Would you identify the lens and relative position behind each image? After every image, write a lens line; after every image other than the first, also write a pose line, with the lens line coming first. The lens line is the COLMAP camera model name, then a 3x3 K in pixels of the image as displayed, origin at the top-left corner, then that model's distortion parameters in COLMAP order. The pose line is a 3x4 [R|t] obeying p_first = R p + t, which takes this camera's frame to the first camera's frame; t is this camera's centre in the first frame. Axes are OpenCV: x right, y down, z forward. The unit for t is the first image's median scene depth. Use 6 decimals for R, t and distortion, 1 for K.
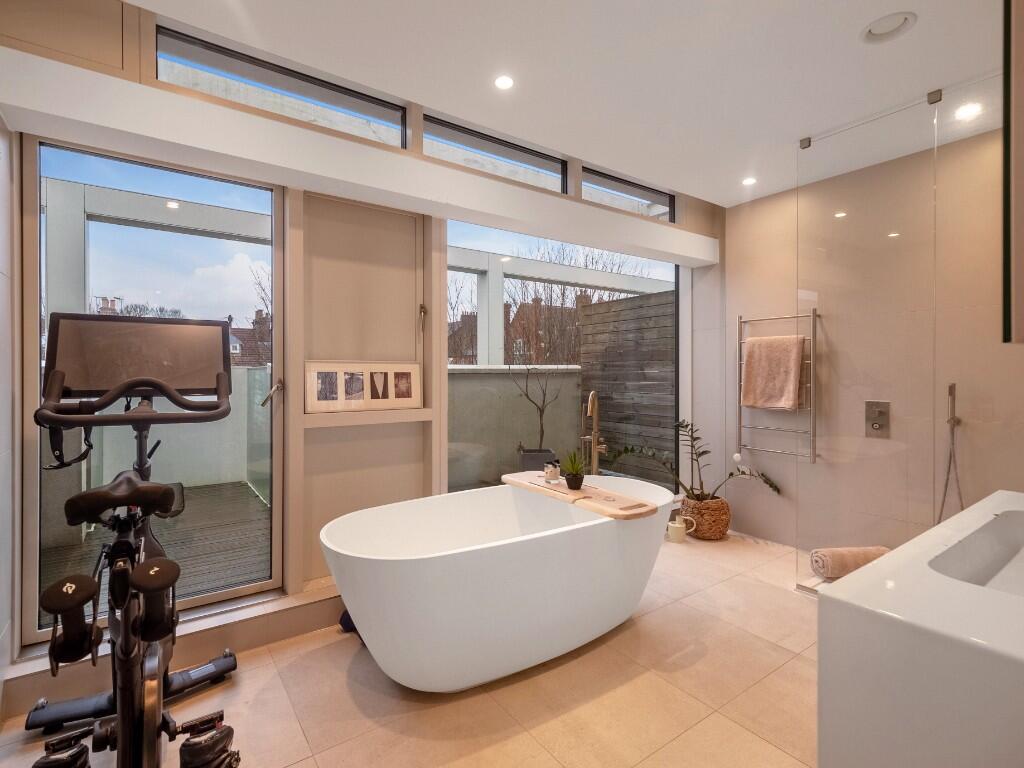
lens RADIAL K [[498.9, 0, 513.5], [0, 498.9, 377.4], [0, 0, 1]] dist [0.002277, -0.002415]
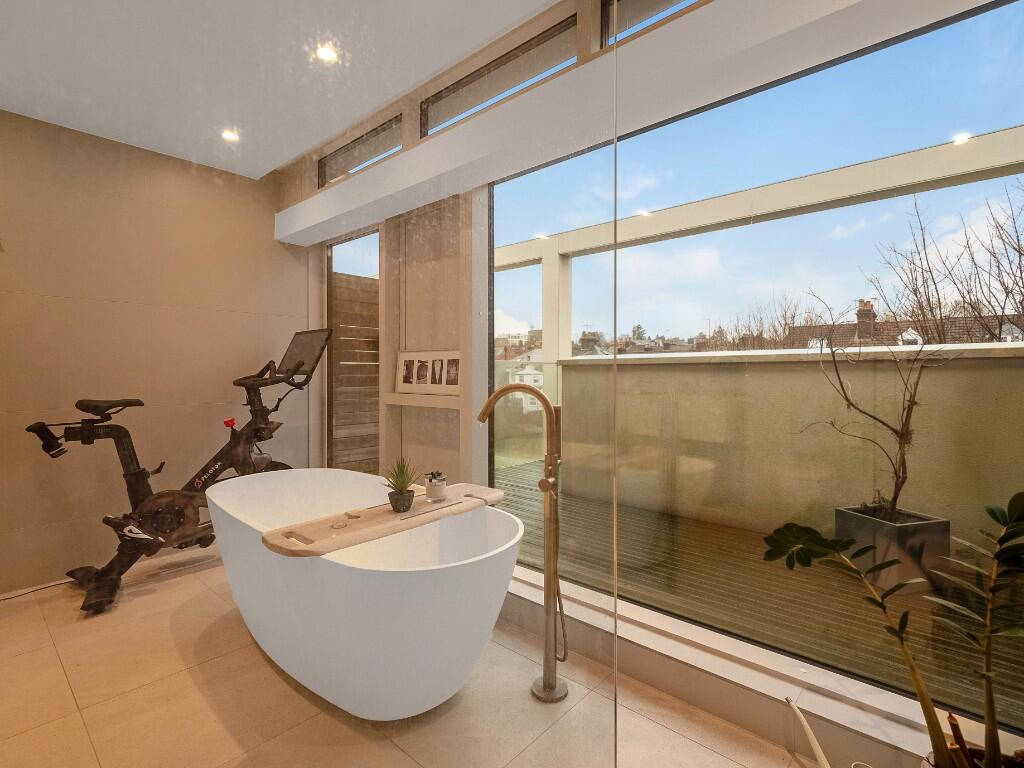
lens RADIAL K [[498.9, 0, 513.5], [0, 498.9, 377.4], [0, 0, 1]] dist [0.002277, -0.002415]
pose [[0.220023, 0.013819, -0.975397, 0.821874], [-0.005465, 0.999901, 0.012934, 0.012965], [0.975479, 0.002485, 0.220077, 0.934233]]
